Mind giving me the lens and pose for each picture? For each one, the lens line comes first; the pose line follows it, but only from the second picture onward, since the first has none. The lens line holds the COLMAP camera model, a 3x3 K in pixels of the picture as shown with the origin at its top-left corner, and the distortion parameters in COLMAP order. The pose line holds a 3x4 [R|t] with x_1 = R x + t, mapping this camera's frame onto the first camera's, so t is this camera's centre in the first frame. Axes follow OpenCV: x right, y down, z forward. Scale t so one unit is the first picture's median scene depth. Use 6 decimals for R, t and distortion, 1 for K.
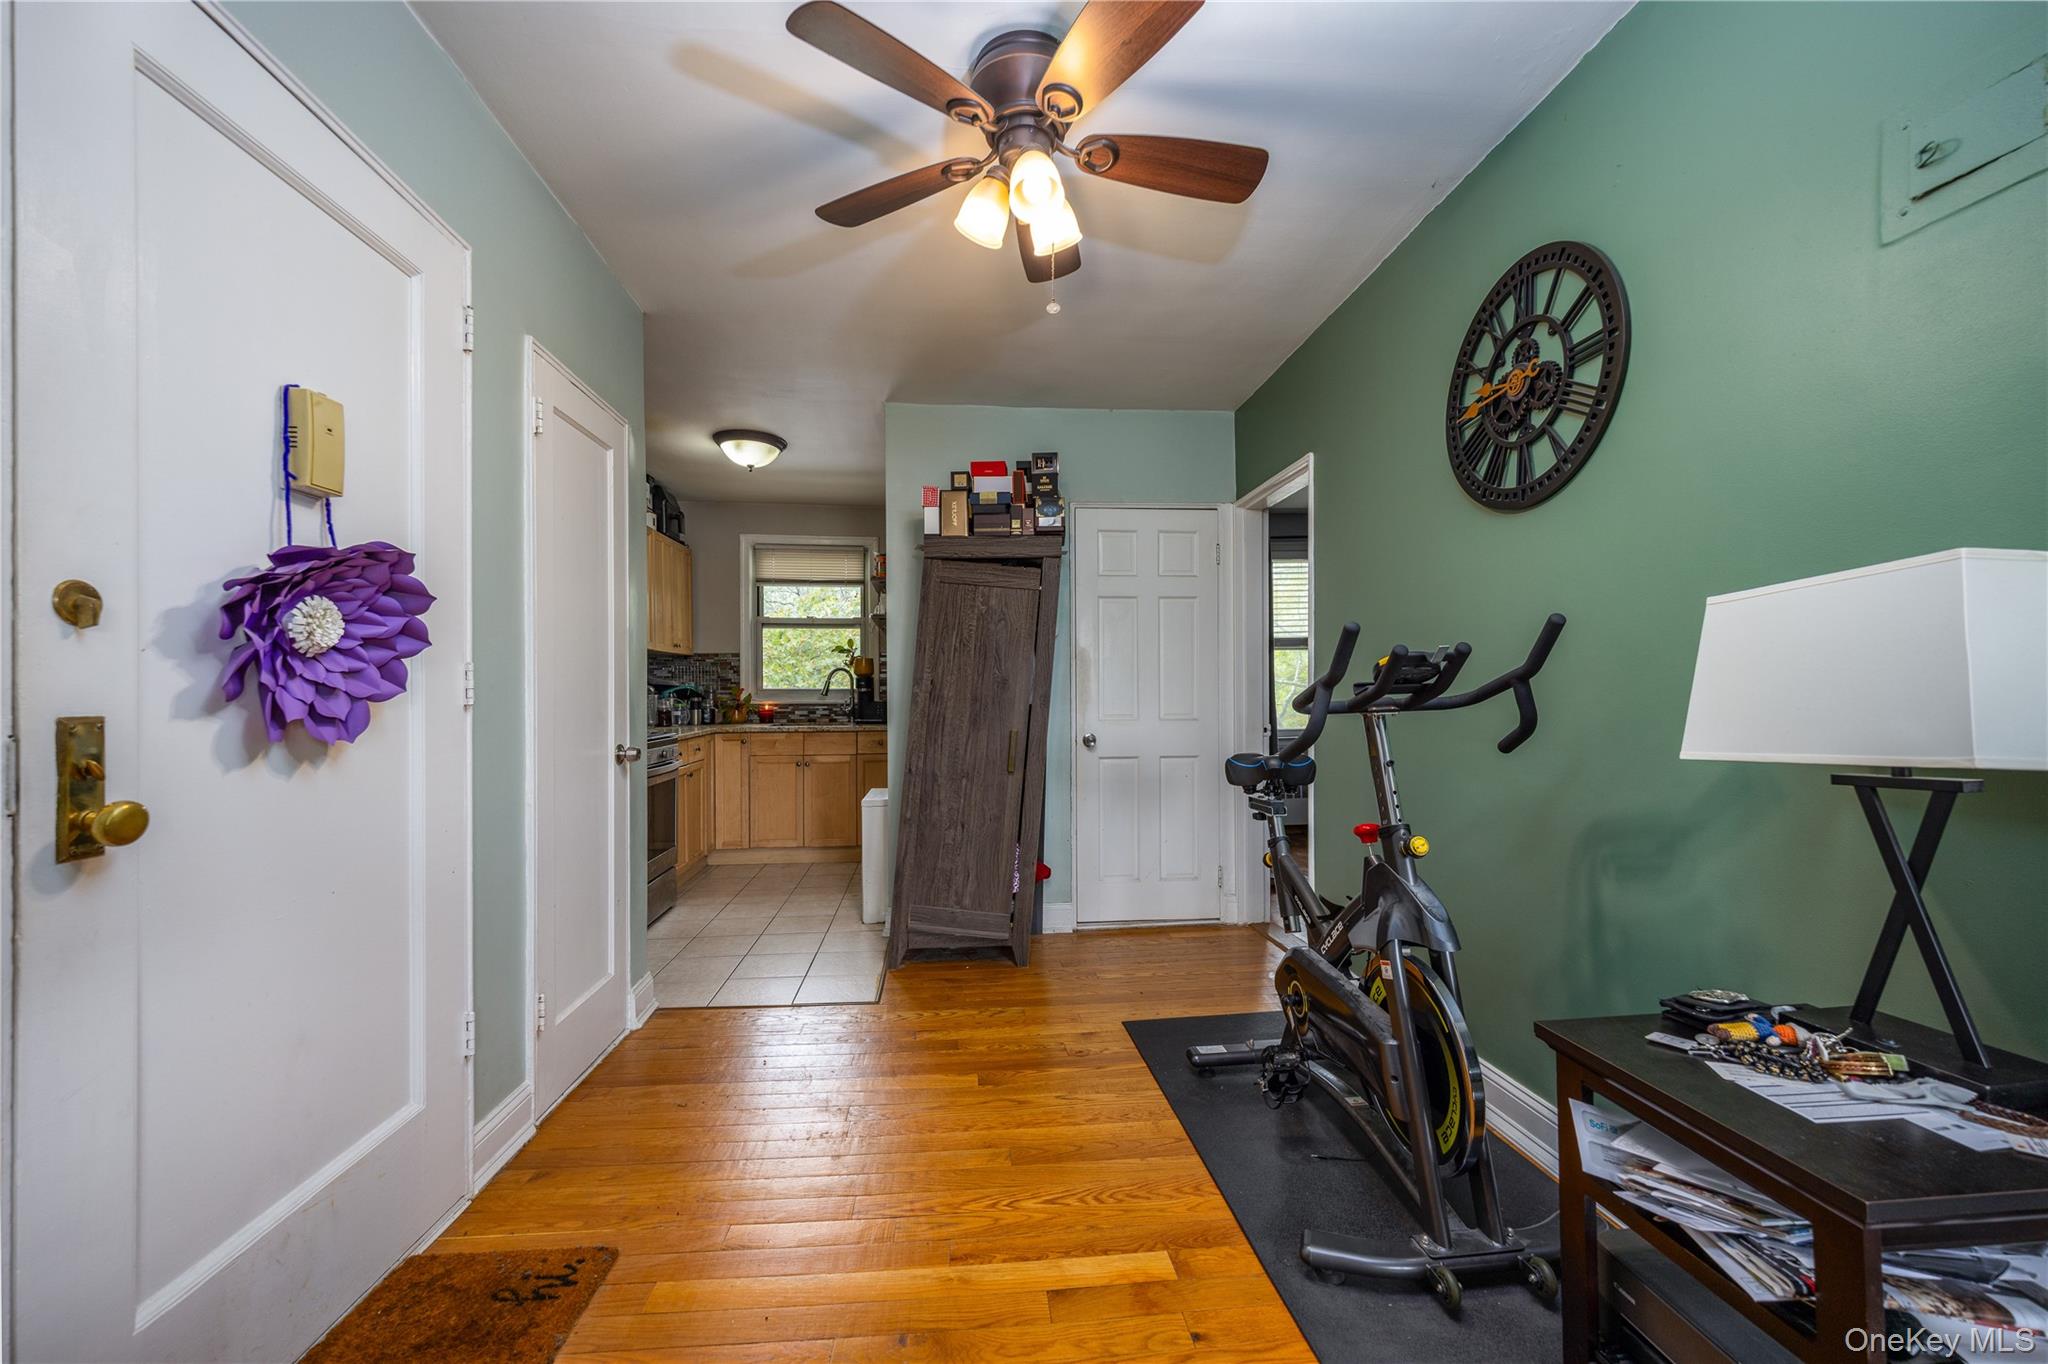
lens RADIAL K [[814.3, 0, 1034.1], [0, 814.3, 683.9], [0, 0, 1]] dist [-0.001268, -0.000564]
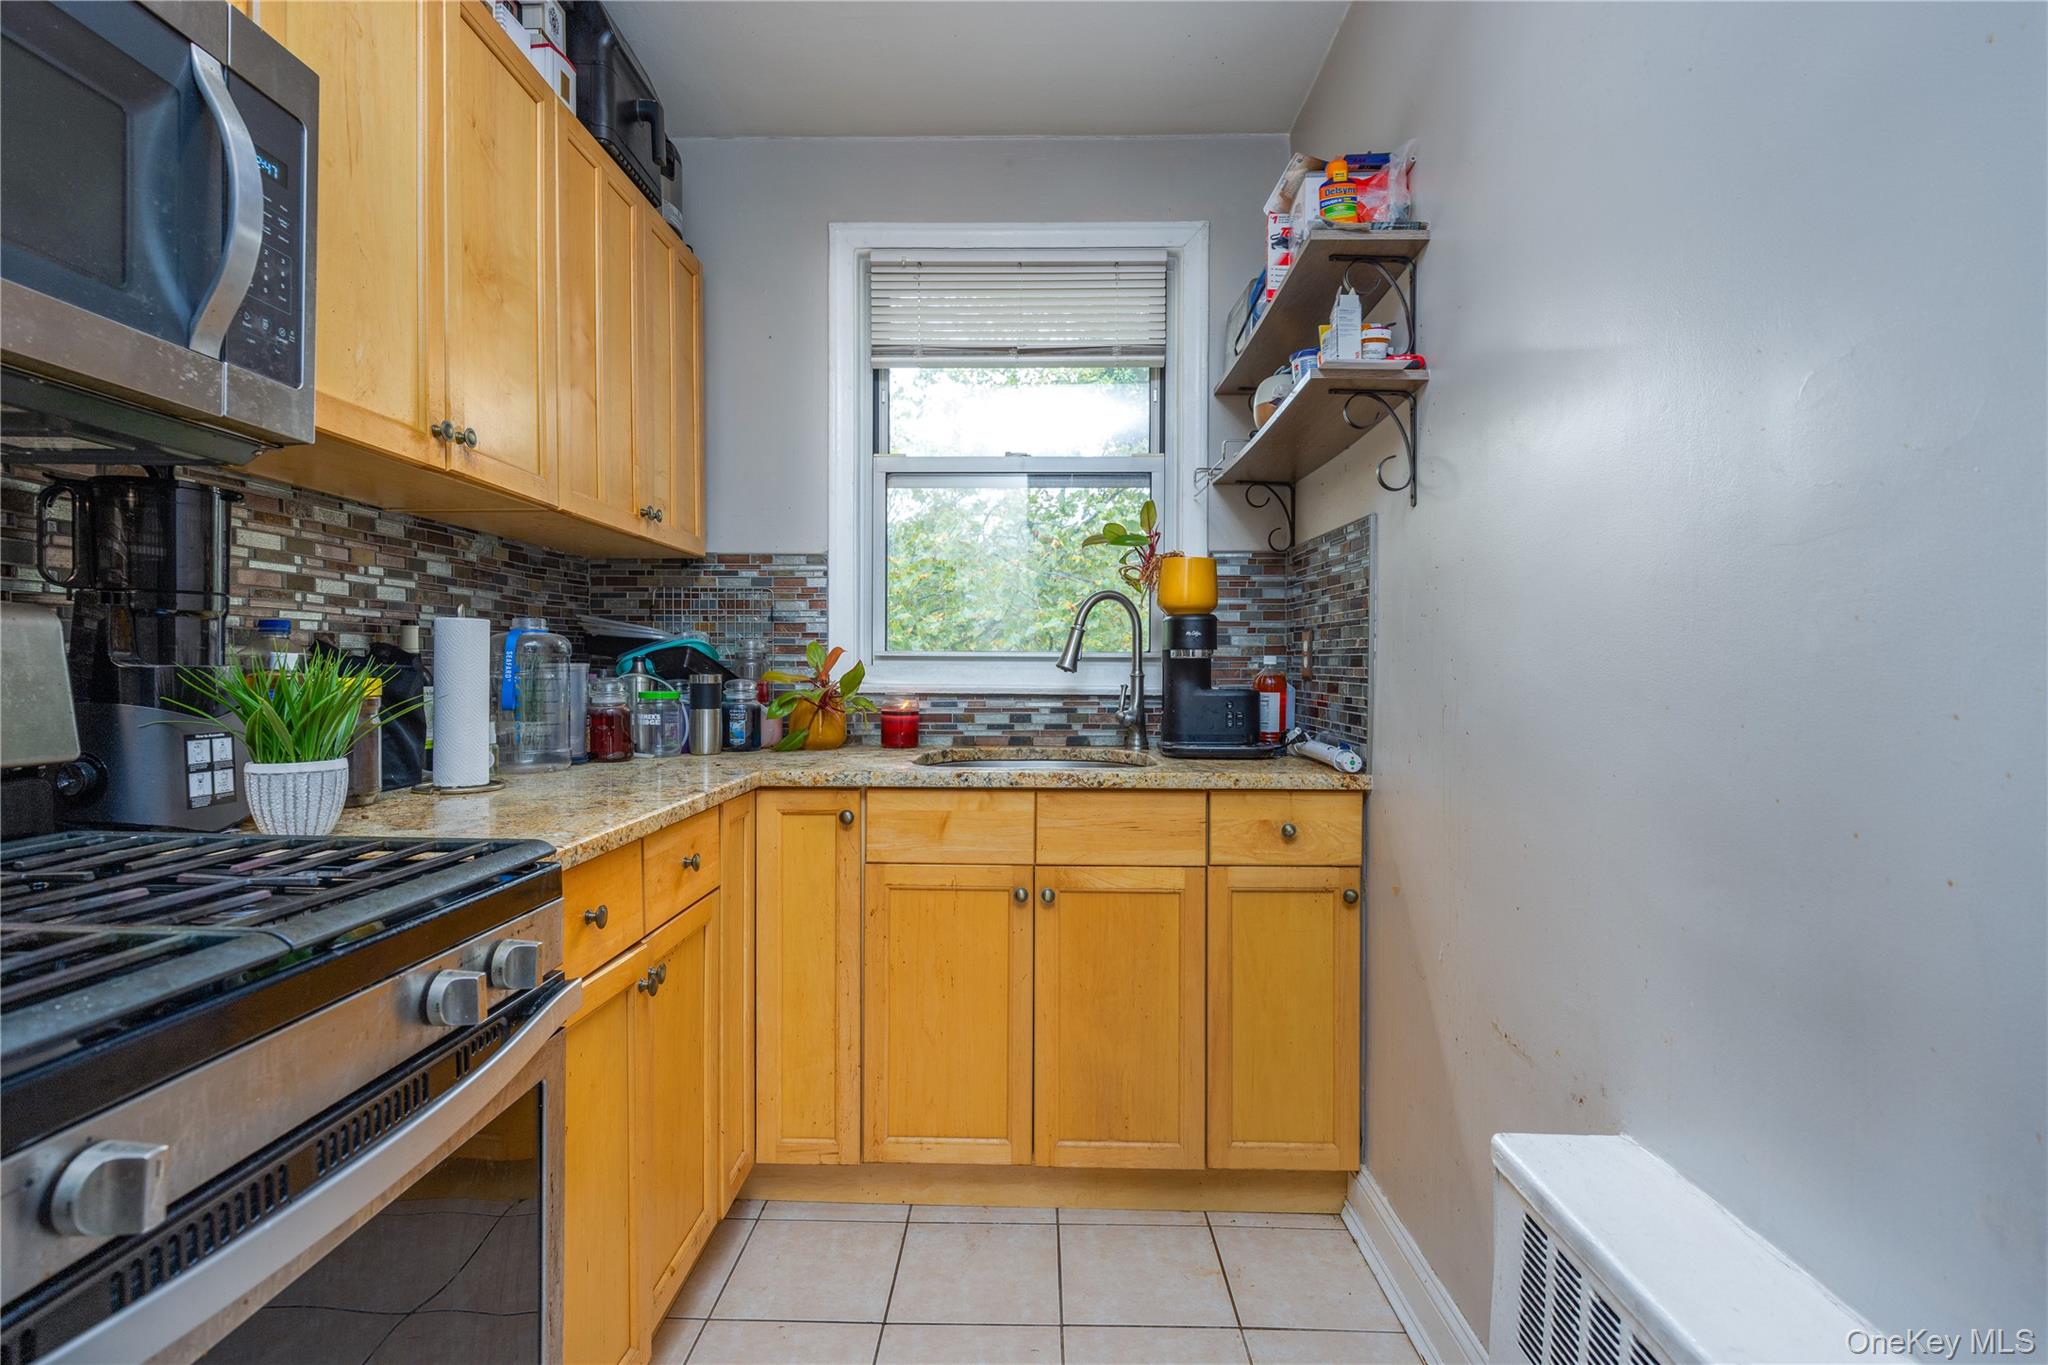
lens RADIAL K [[983.7, 0, 1020.4], [0, 983.7, 679.1], [0, 0, 1]] dist [0.010693, -0.003448]
pose [[0.991536, 0.009705, -0.129471, -0.222106], [-0.008345, 0.999904, 0.011044, 0.013218], [0.129565, -0.009870, 0.991522, 0.583696]]
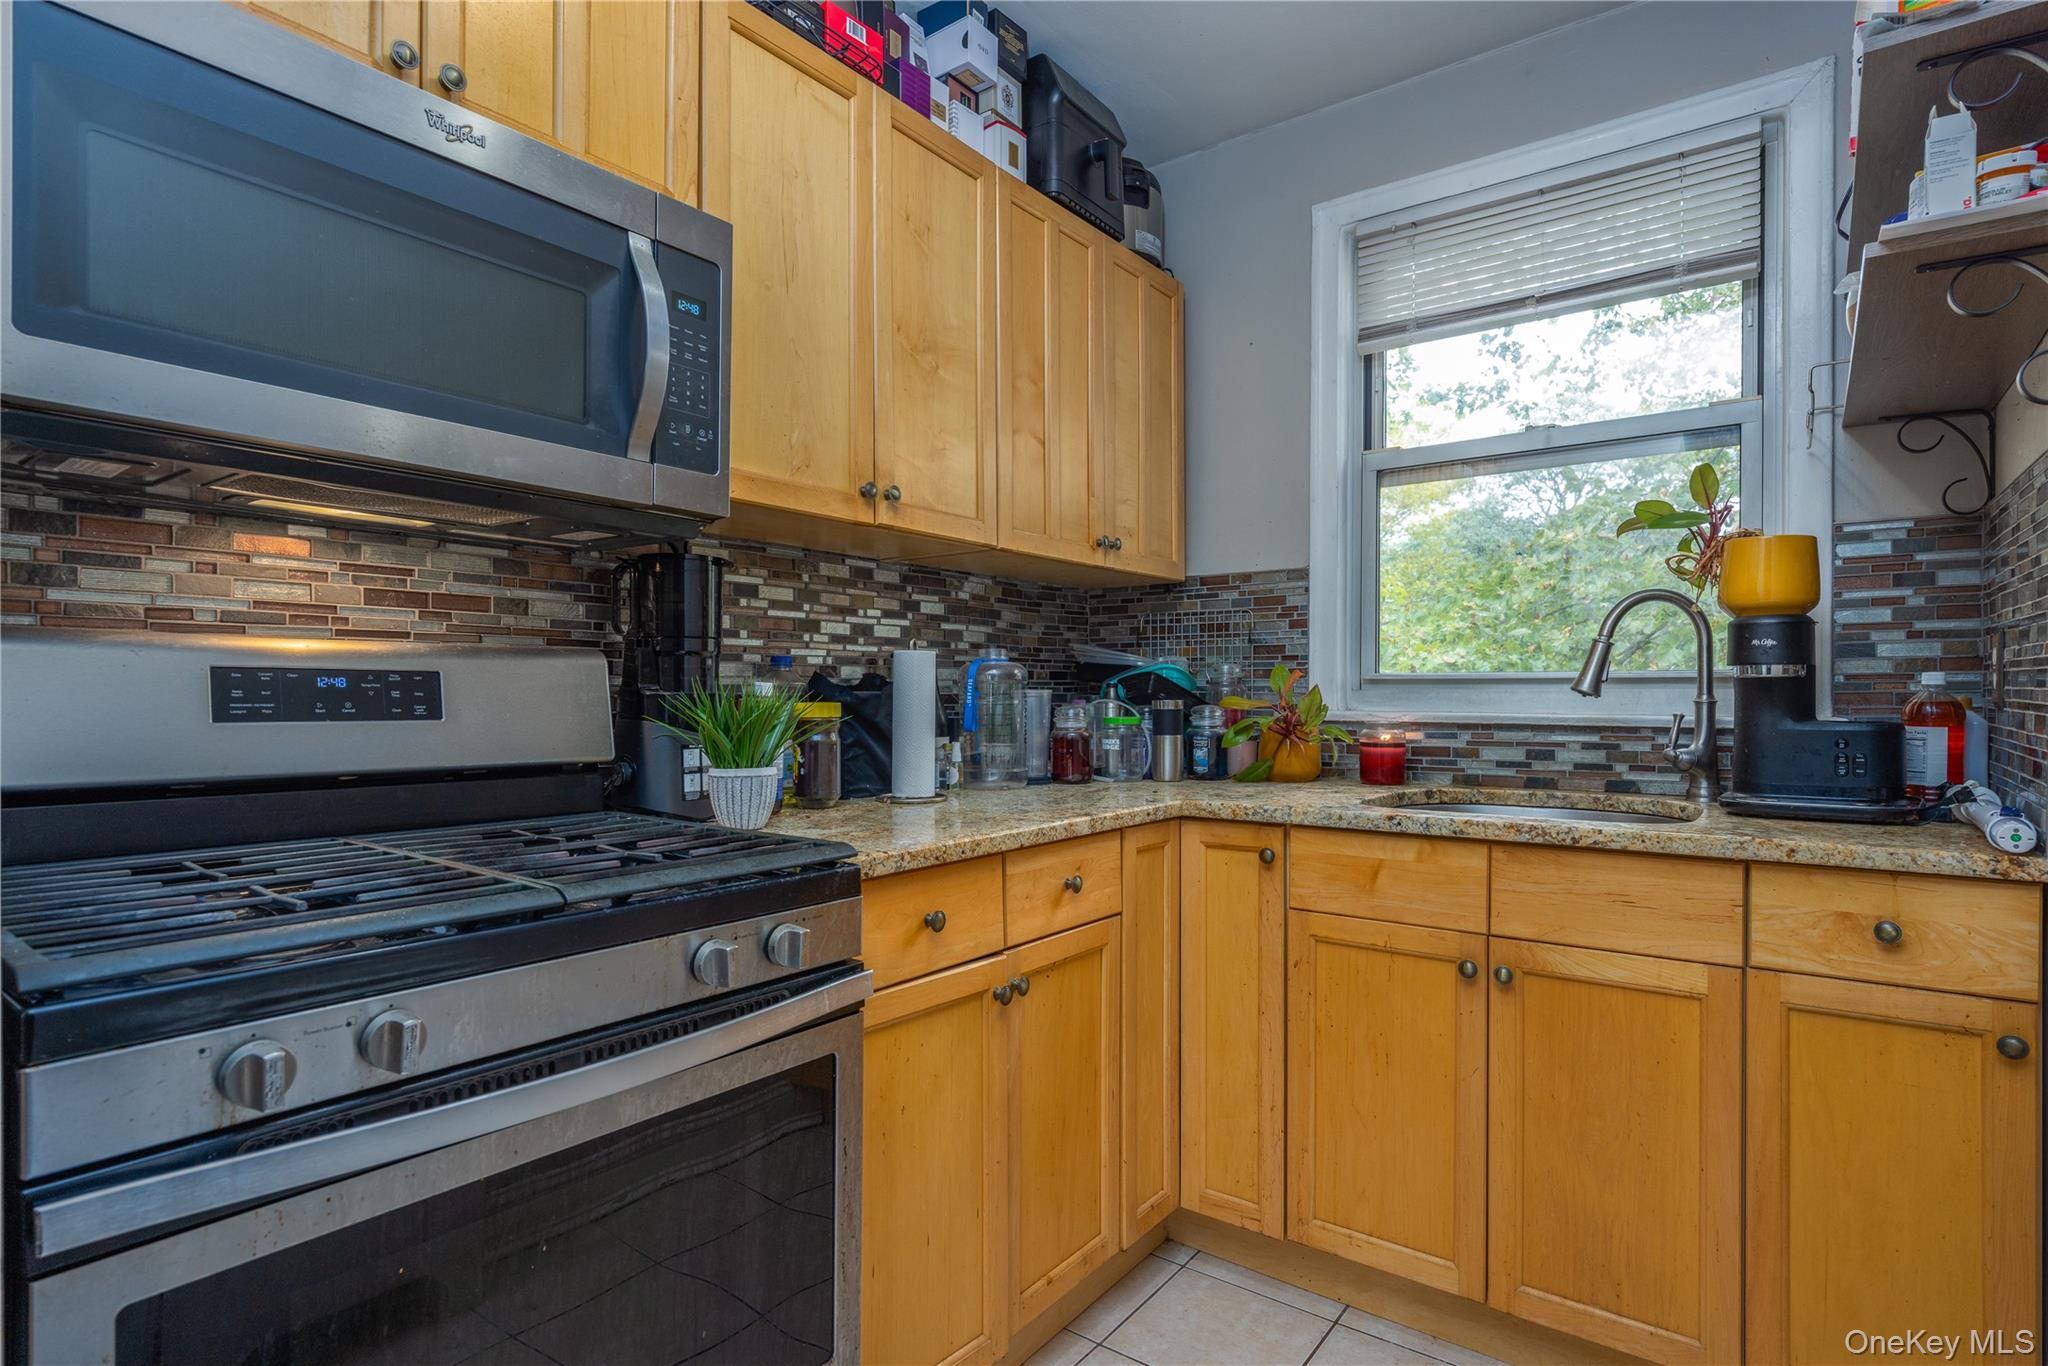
lens RADIAL K [[1056.9, 0, 1028.1], [0, 1056.9, 701.2], [0, 0, 1]] dist [0.007765, -0.002949]
pose [[0.731475, 0.008806, -0.681811, -0.153328], [-0.003504, 0.999952, 0.009156, 0.013510], [0.681859, -0.004308, 0.731471, 0.616355]]
